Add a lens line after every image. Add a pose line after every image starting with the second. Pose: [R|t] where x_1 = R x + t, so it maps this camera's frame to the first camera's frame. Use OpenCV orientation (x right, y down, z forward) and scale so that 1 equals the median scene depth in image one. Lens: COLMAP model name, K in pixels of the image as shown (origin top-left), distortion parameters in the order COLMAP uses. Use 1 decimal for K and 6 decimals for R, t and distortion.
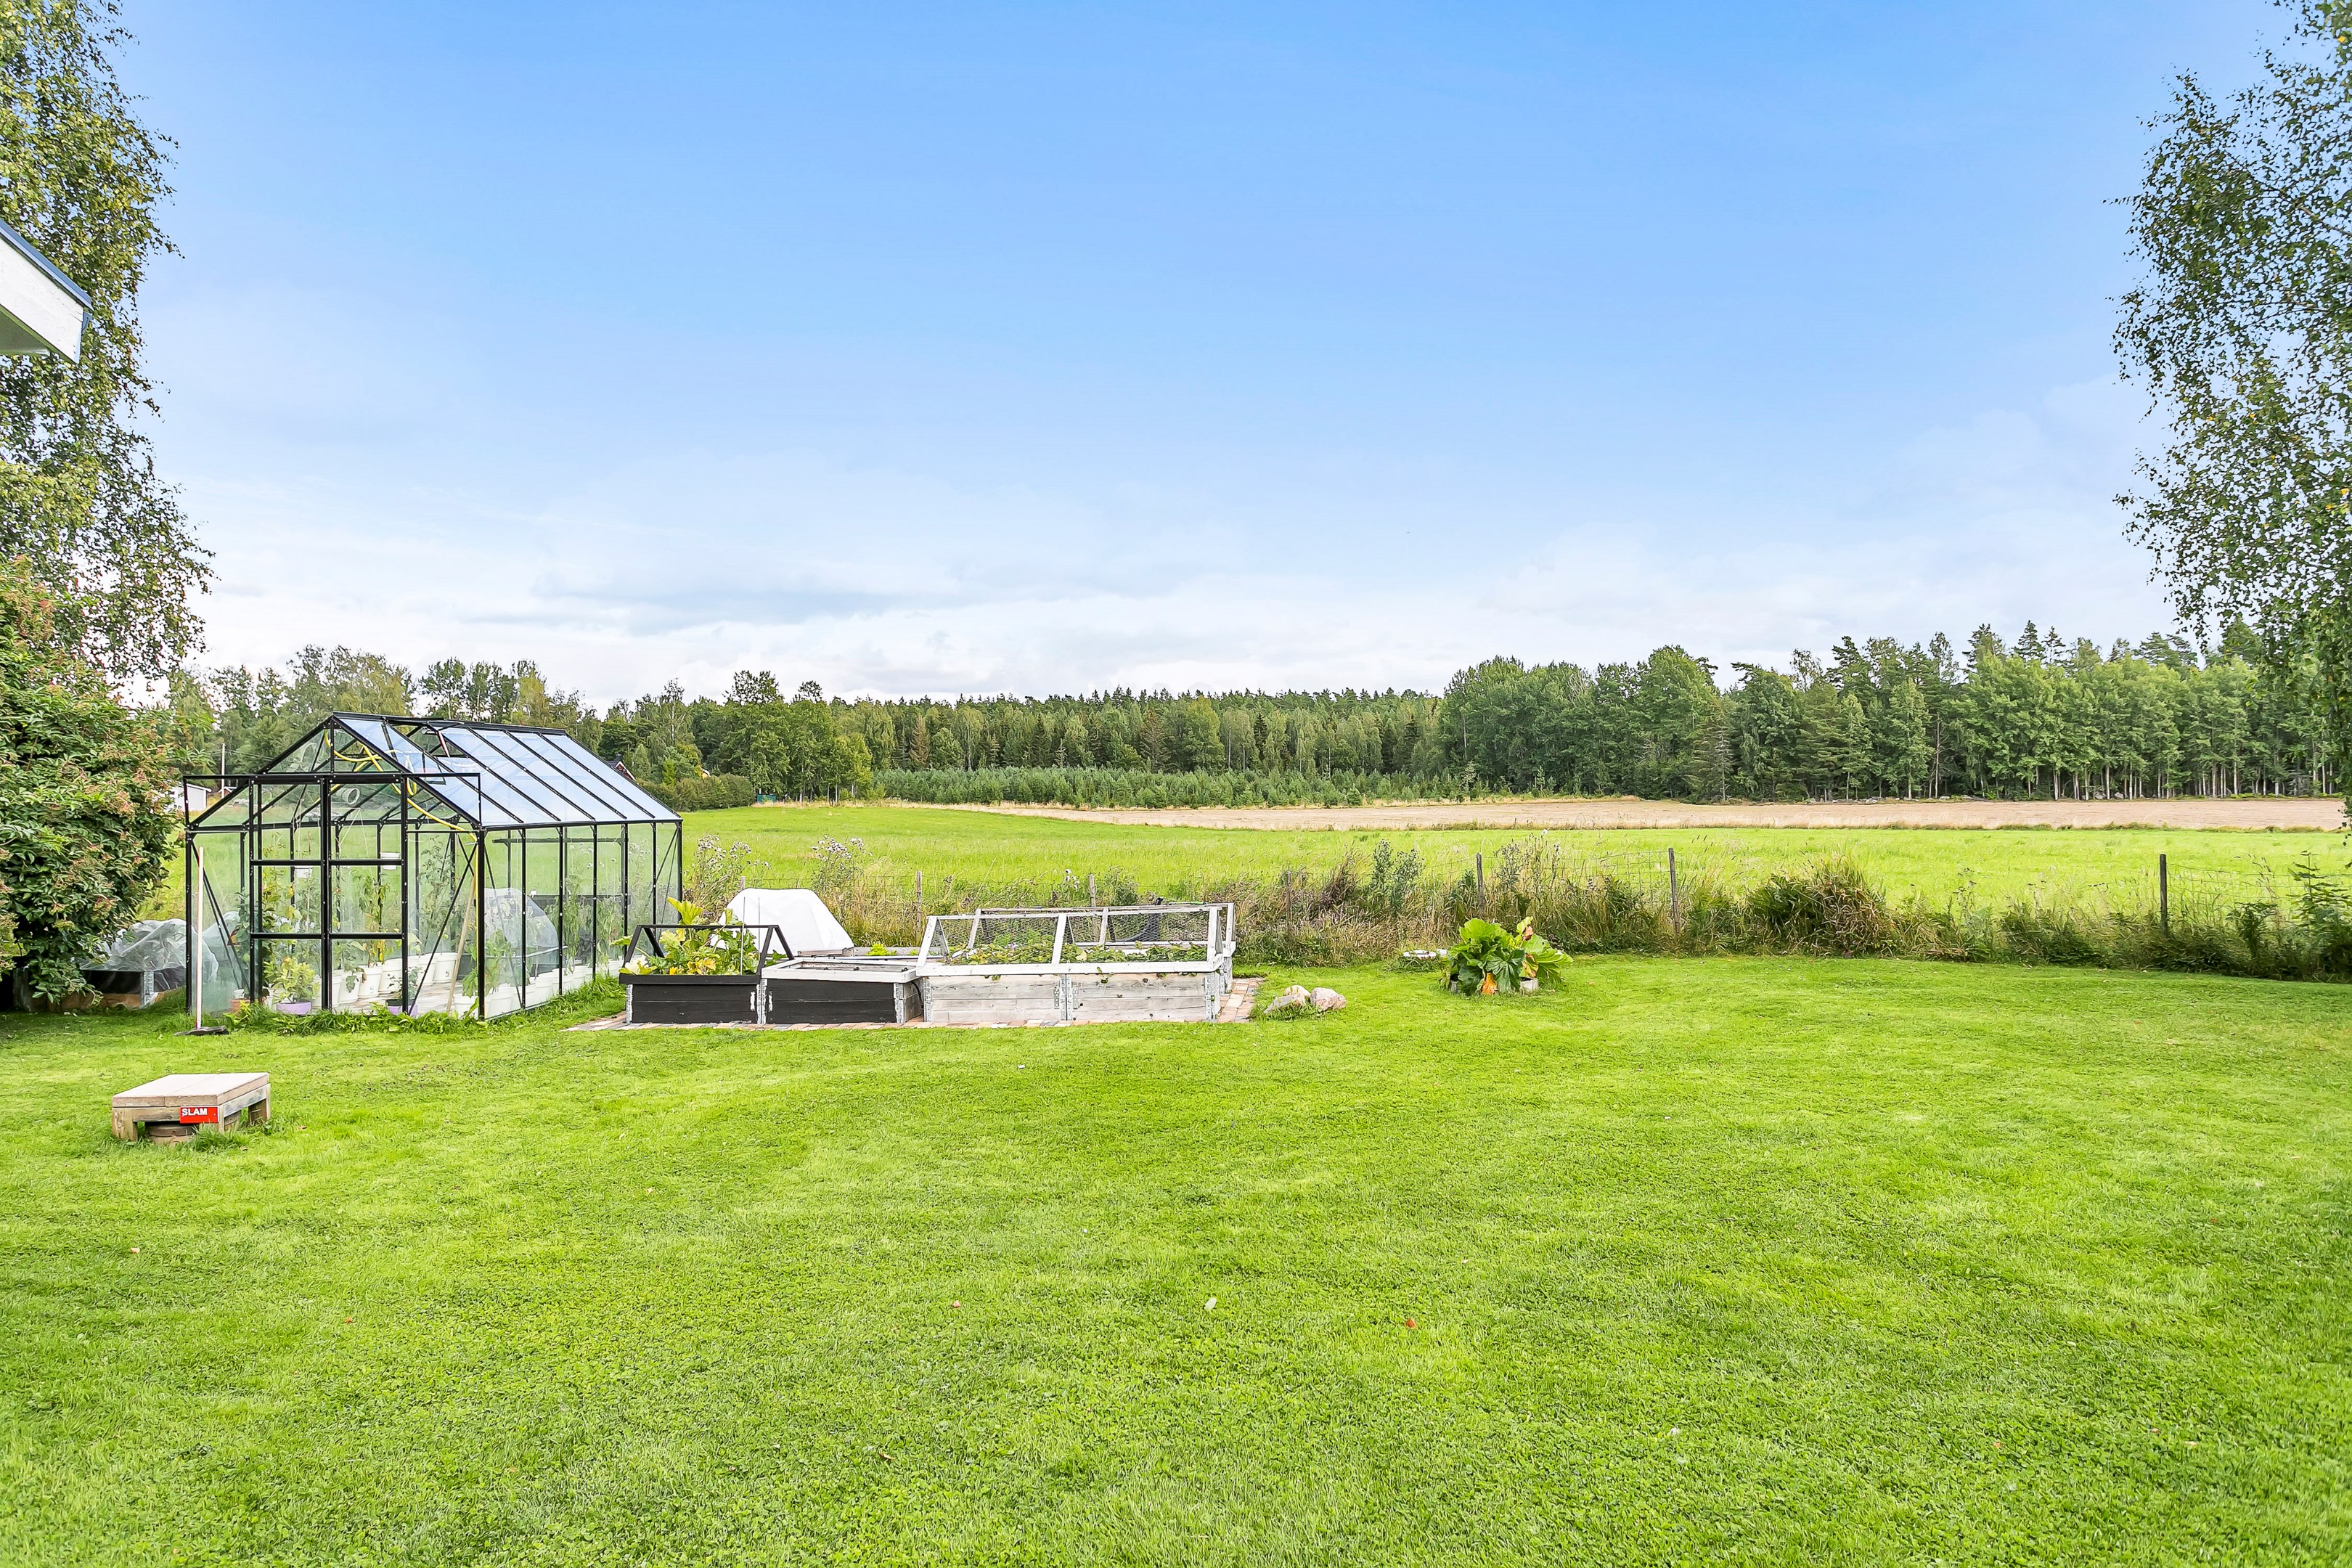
lens RADIAL K [[1505.9, 0, 1171.0], [0, 1505.9, 795.0], [0, 0, 1]] dist [0.001065, 0.001883]
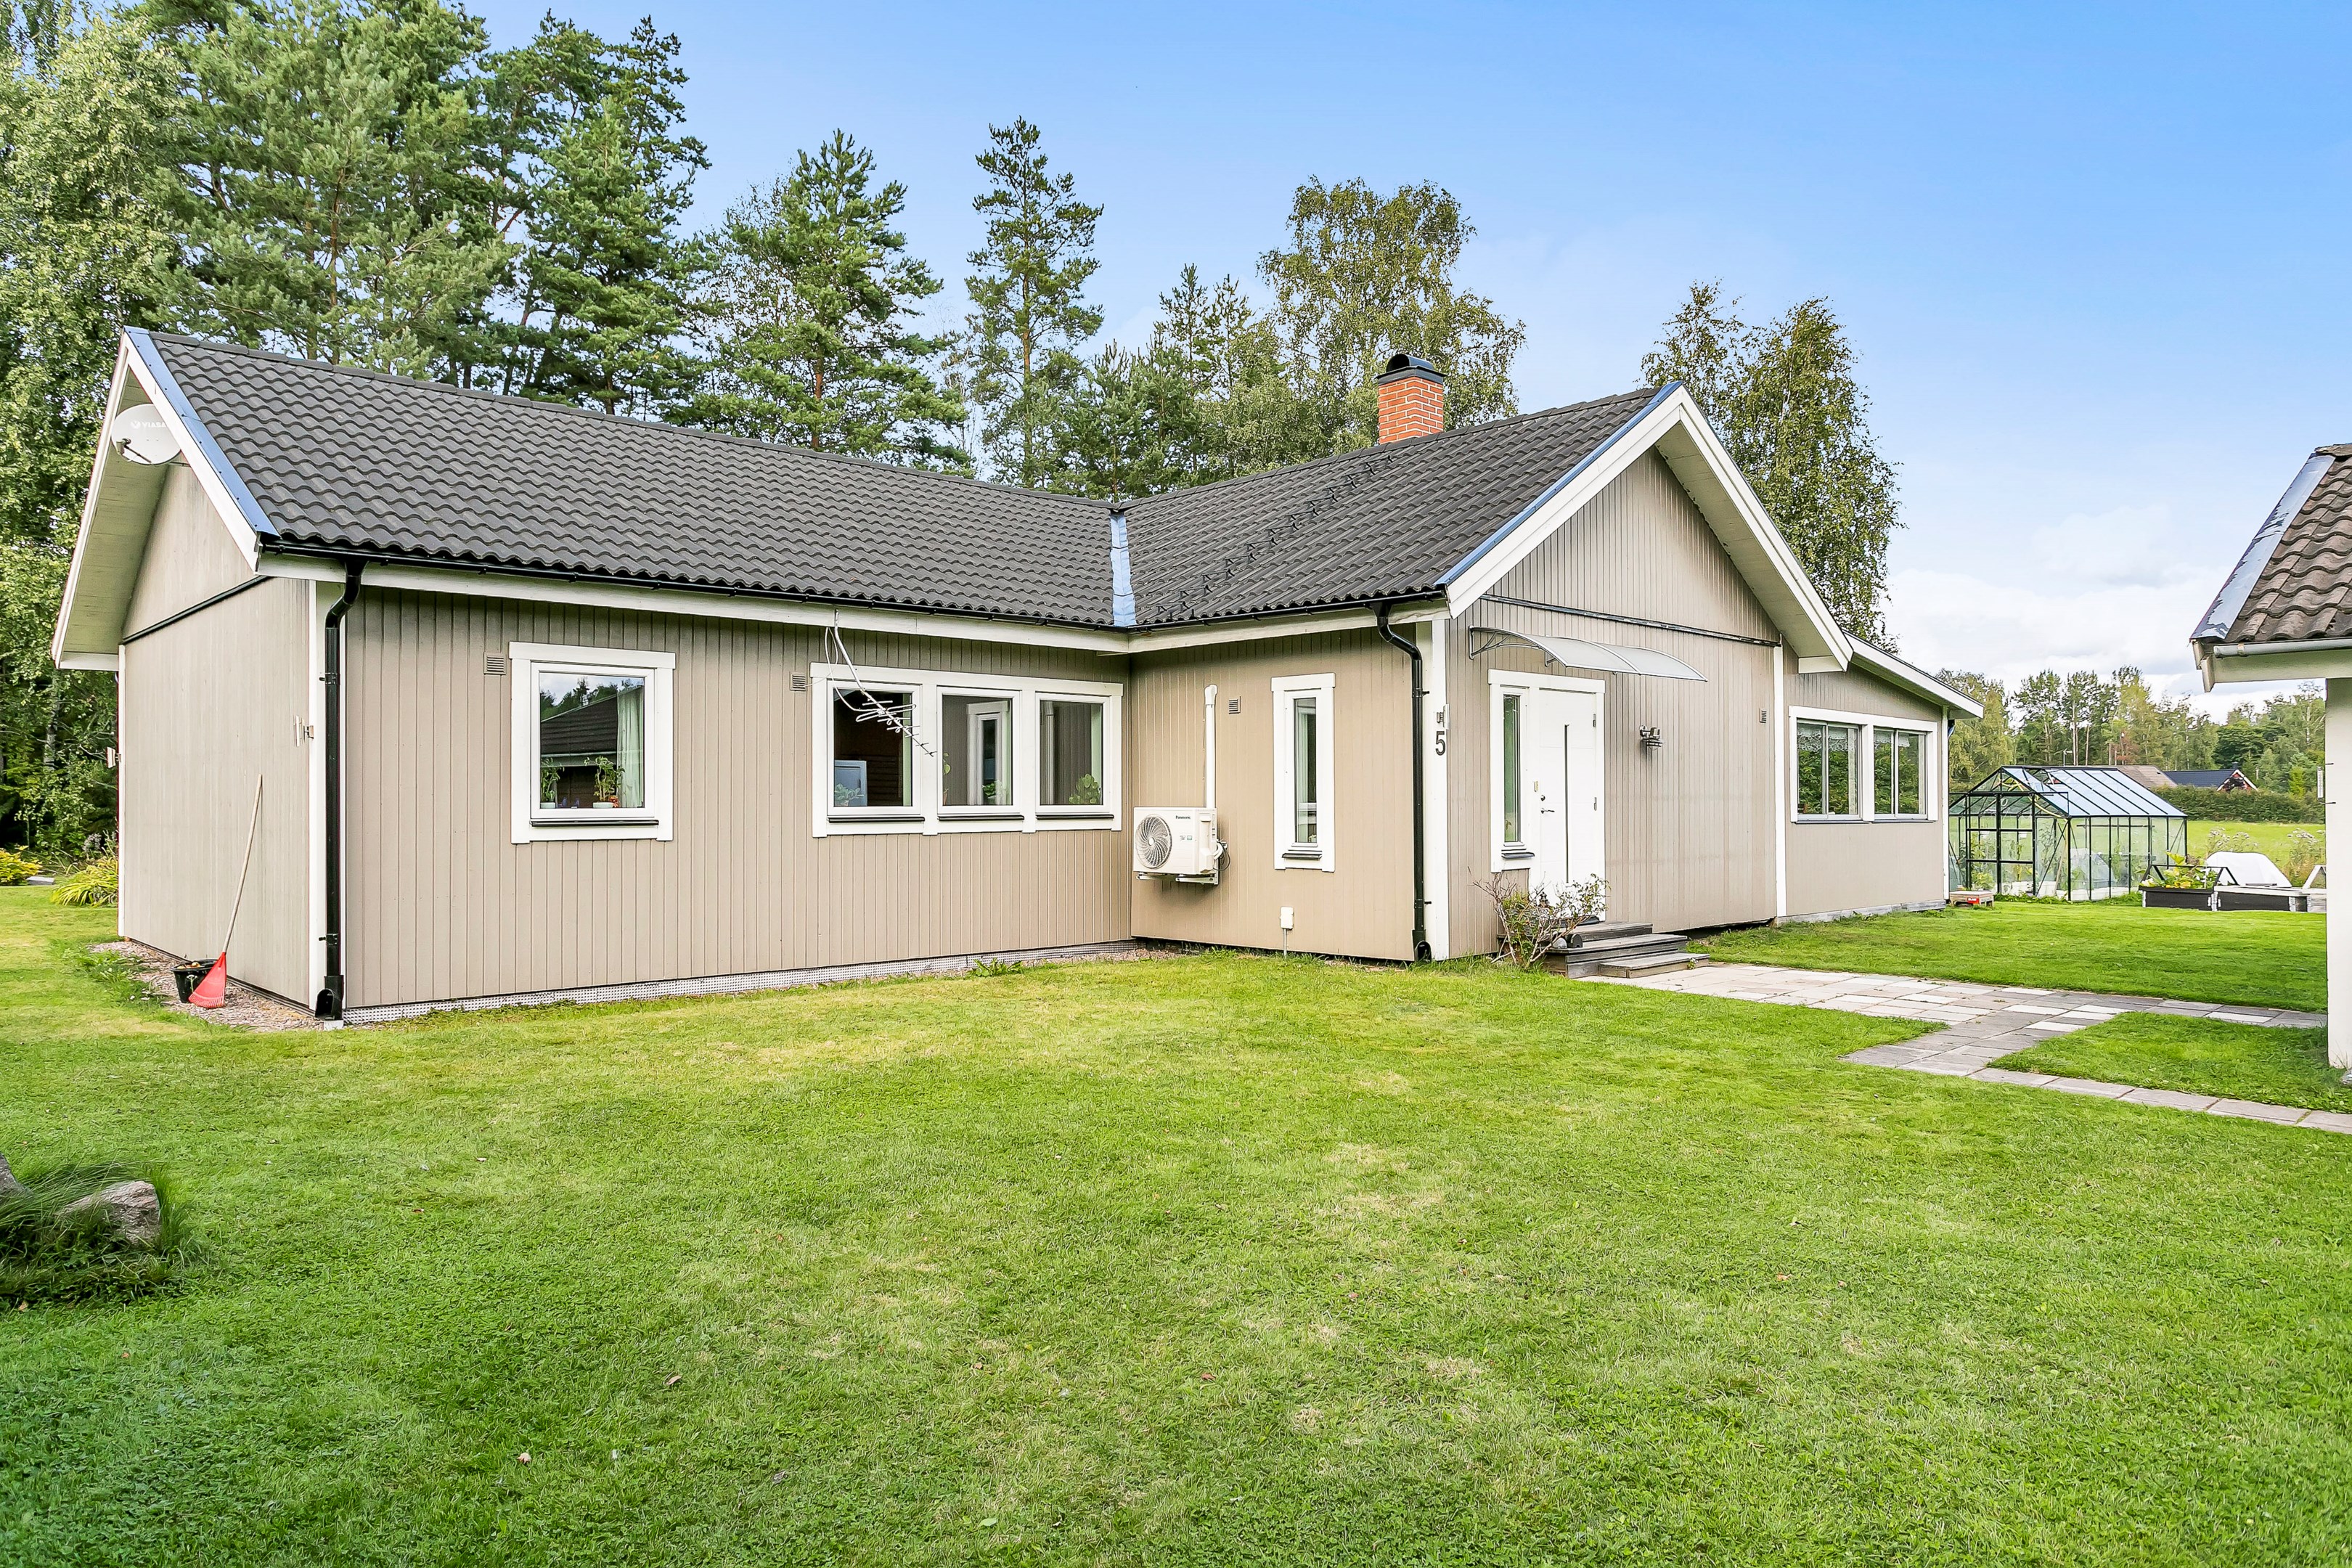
lens RADIAL K [[1505.9, 0, 1171.0], [0, 1505.9, 795.0], [0, 0, 1]] dist [0.001065, 0.001883]
pose [[0.563822, -0.007975, -0.825858, 0.068494], [0.000976, 0.999959, -0.008990, 0.001043], [0.825896, 0.004263, 0.563807, -0.146199]]
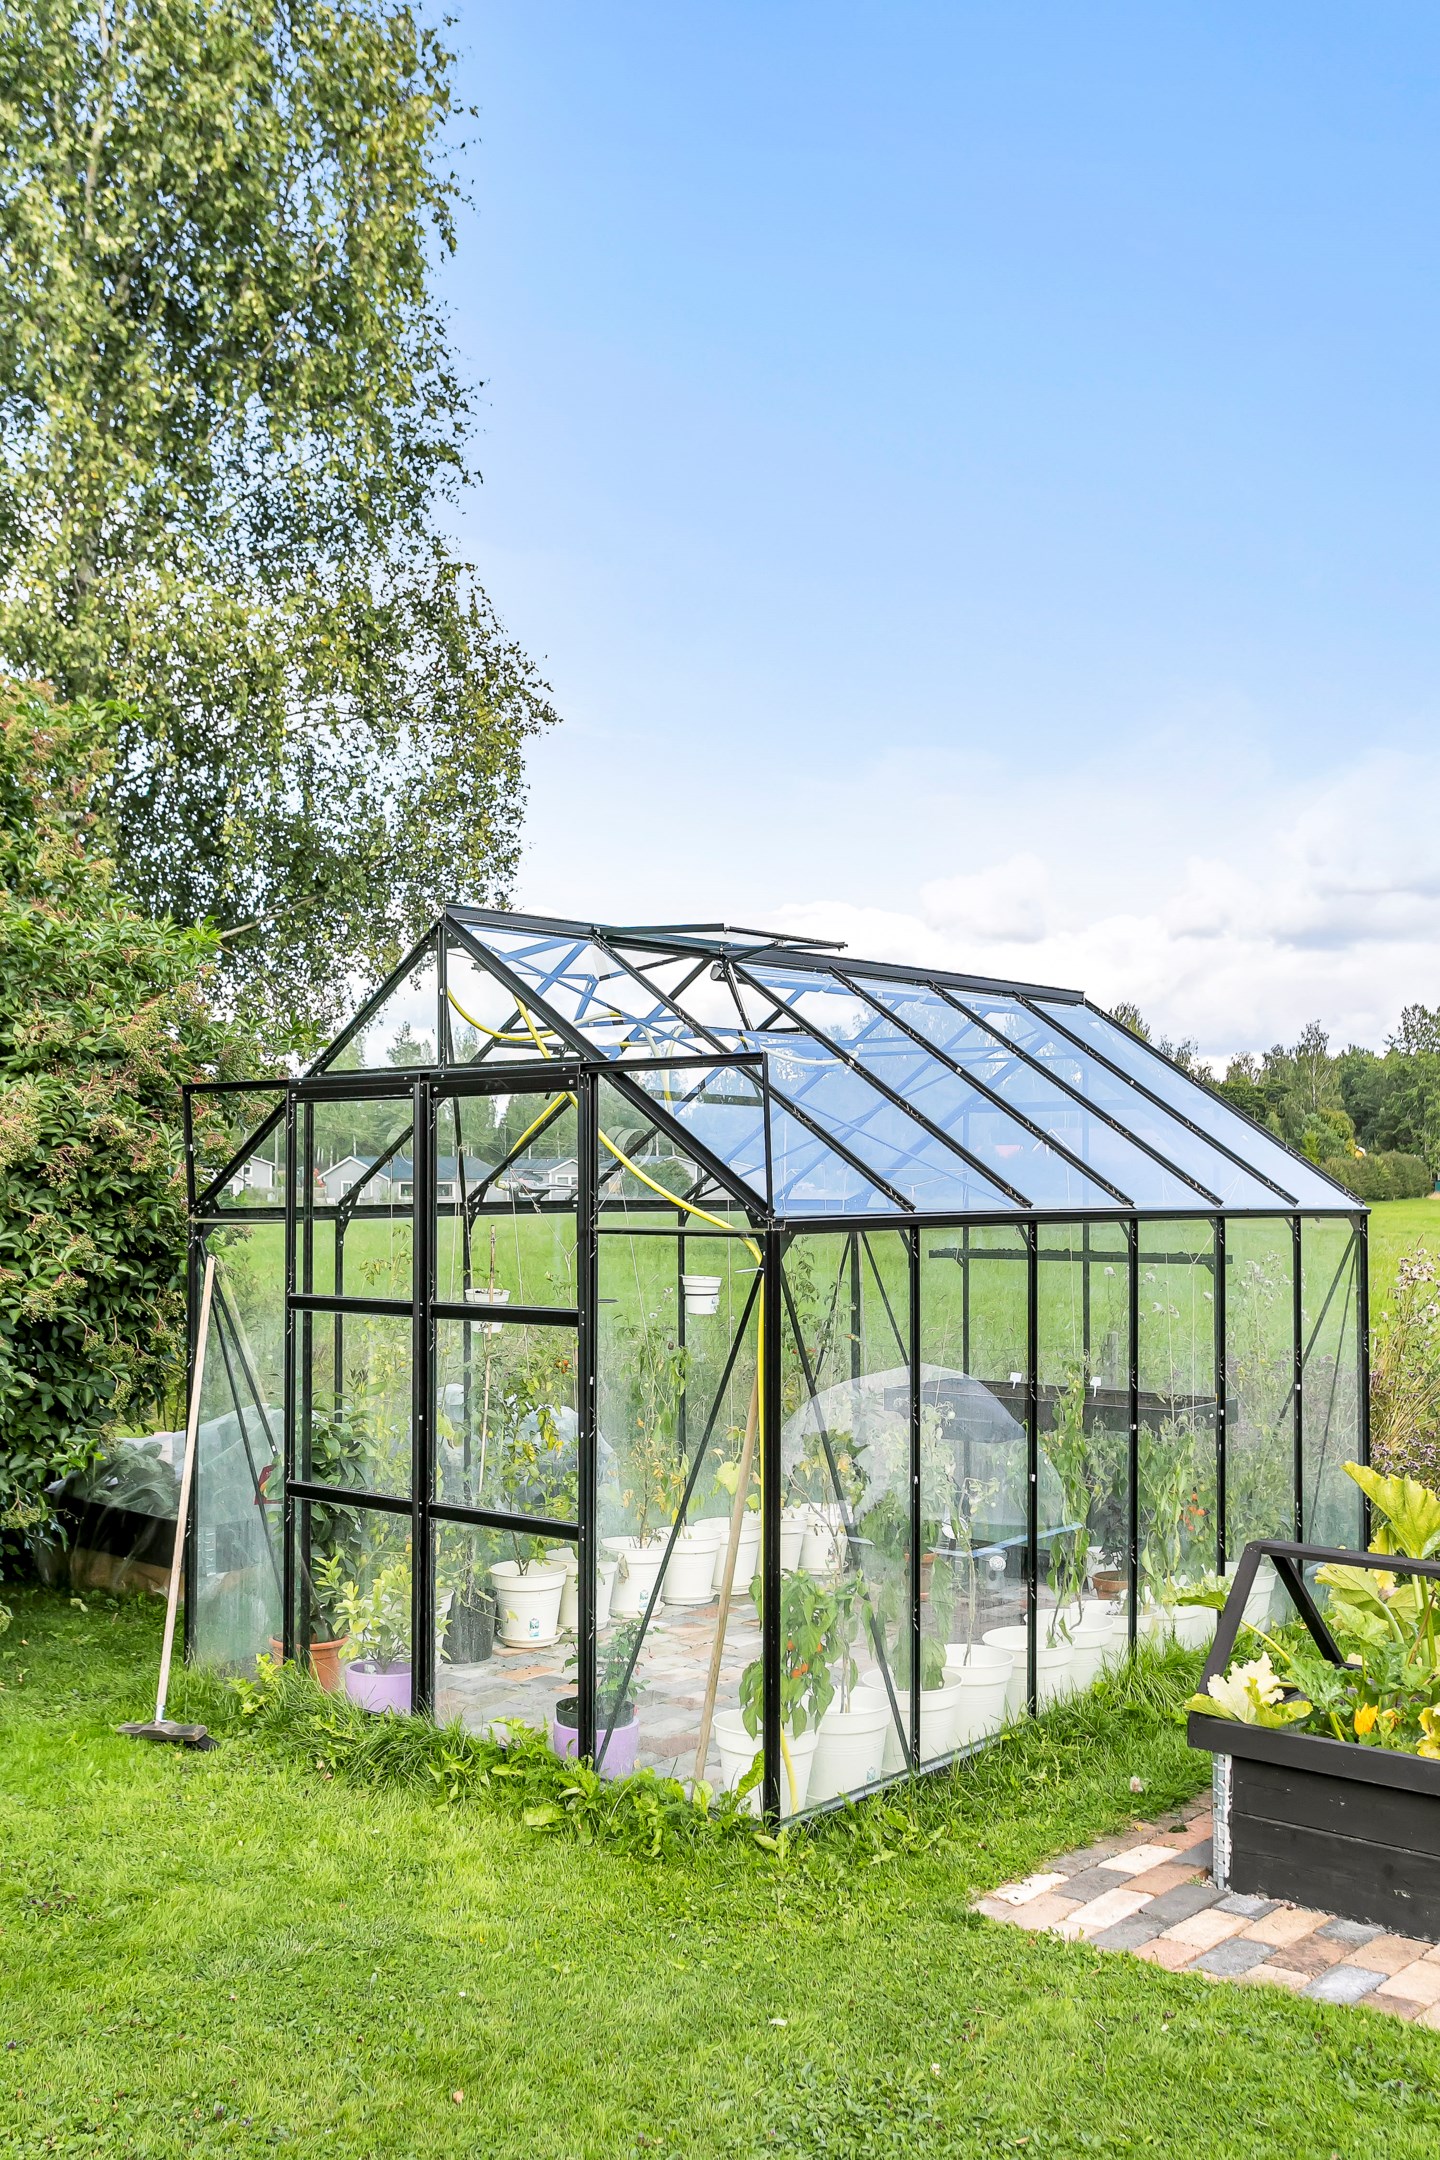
lens RADIAL K [[1964.8, 0, 720.0], [0, 1964.8, 1080.0], [0, 0, 1]] dist [0.004353, 0.001779]
pose [[0.818521, -0.025795, -0.573898, -0.023678], [-0.004921, 0.998640, -0.051904, 0.001401], [0.574456, 0.045309, 0.817280, 0.068522]]
